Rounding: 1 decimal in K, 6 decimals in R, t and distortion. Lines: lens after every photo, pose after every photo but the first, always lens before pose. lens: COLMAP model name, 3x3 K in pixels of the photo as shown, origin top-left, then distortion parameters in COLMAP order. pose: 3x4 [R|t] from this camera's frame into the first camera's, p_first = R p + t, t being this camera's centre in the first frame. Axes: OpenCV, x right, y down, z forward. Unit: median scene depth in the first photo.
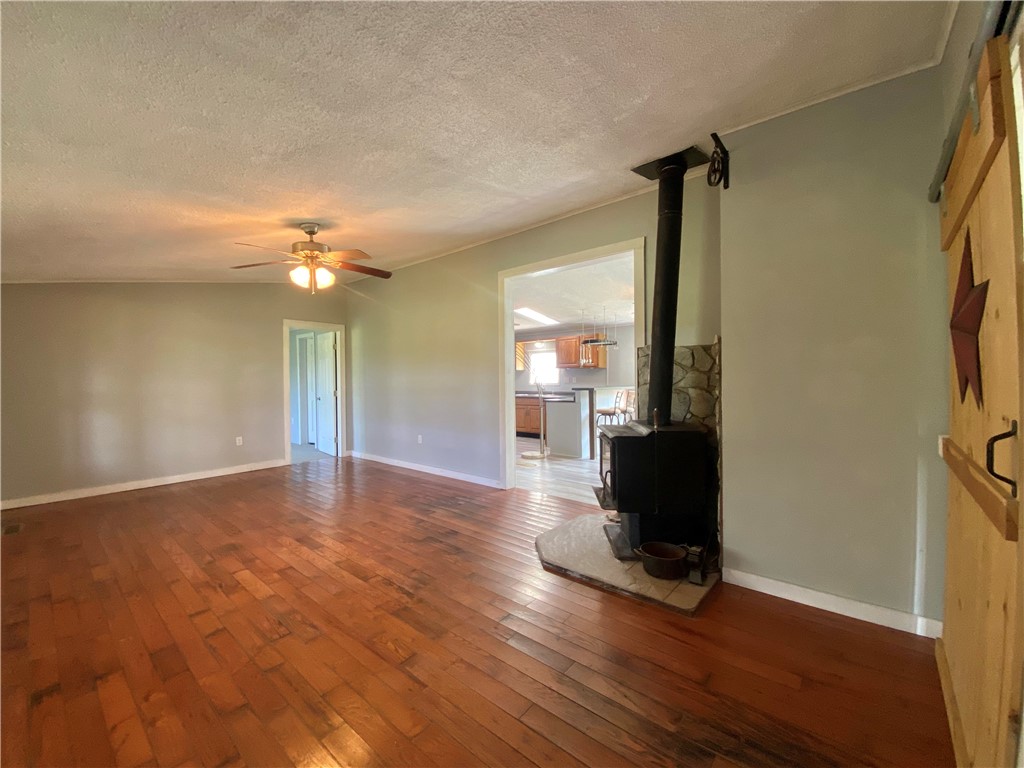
lens RADIAL K [[410.6, 0, 510.3], [0, 410.6, 383.0], [0, 0, 1]] dist [0.025591, -0.023276]
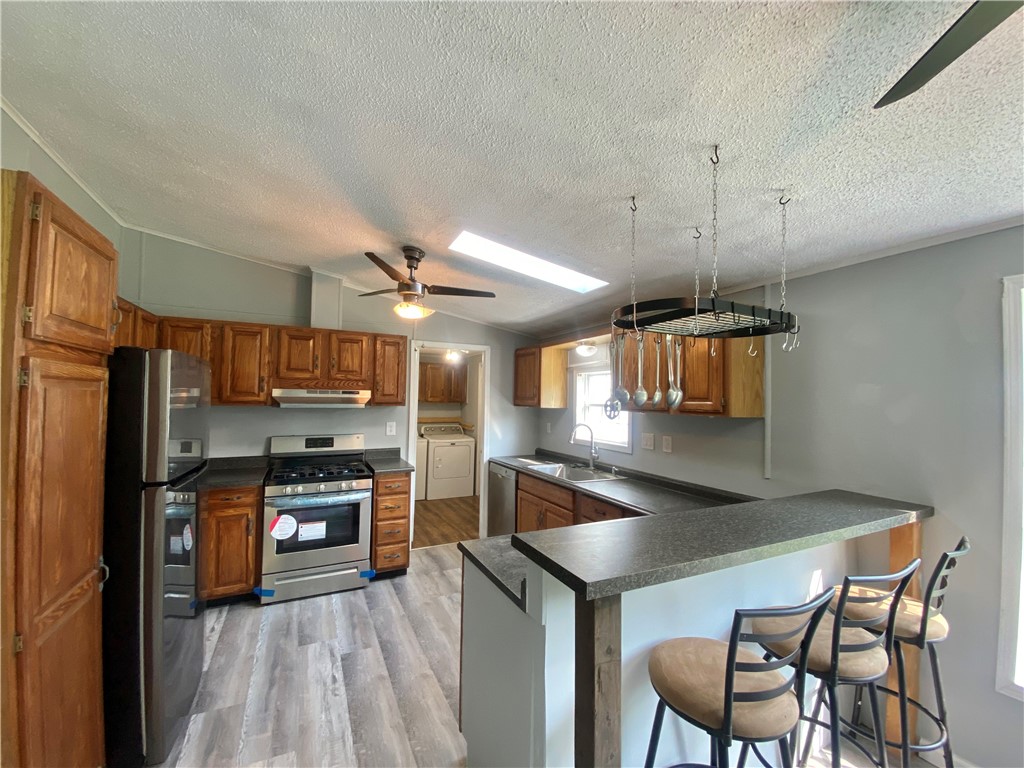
lens RADIAL K [[410.6, 0, 510.3], [0, 410.6, 383.0], [0, 0, 1]] dist [0.025591, -0.023276]
pose [[0.918908, 0.011849, -0.394293, 0.210381], [-0.033341, 0.998305, -0.047703, -0.047656], [0.393060, 0.056981, 0.917746, 0.744882]]
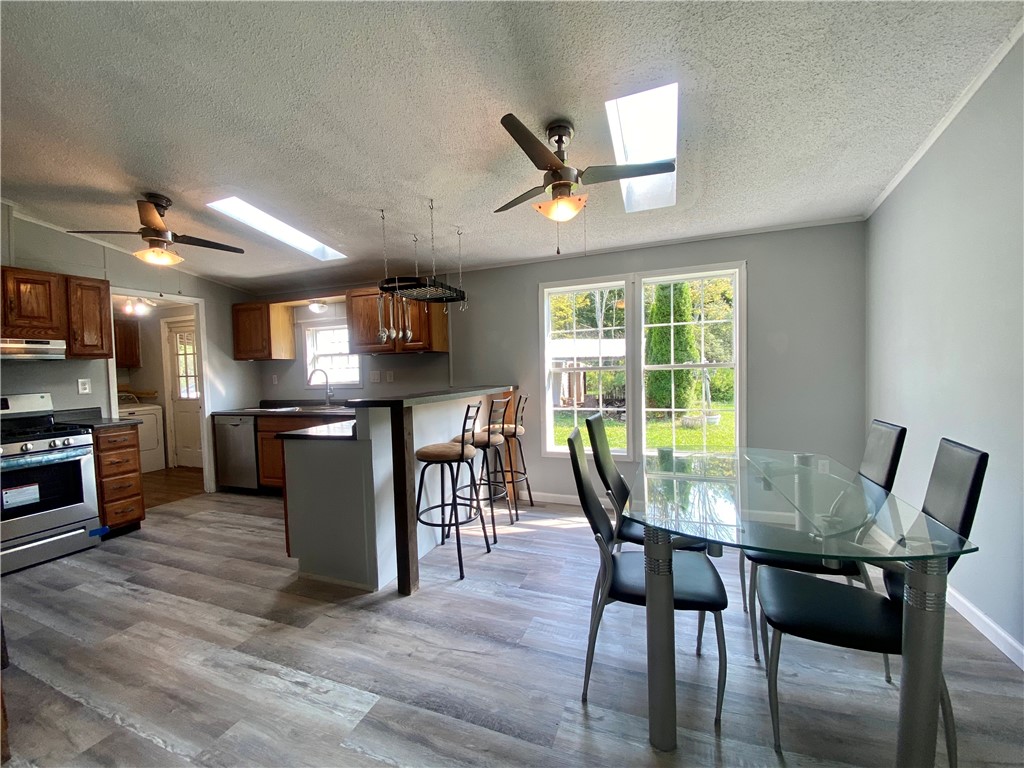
lens RADIAL K [[410.6, 0, 510.3], [0, 410.6, 383.0], [0, 0, 1]] dist [0.025591, -0.023276]
pose [[0.941988, -0.028216, 0.334458, 0.153152], [0.023167, 0.999550, 0.019077, -0.006371], [-0.334845, -0.010221, 0.942218, 0.558589]]
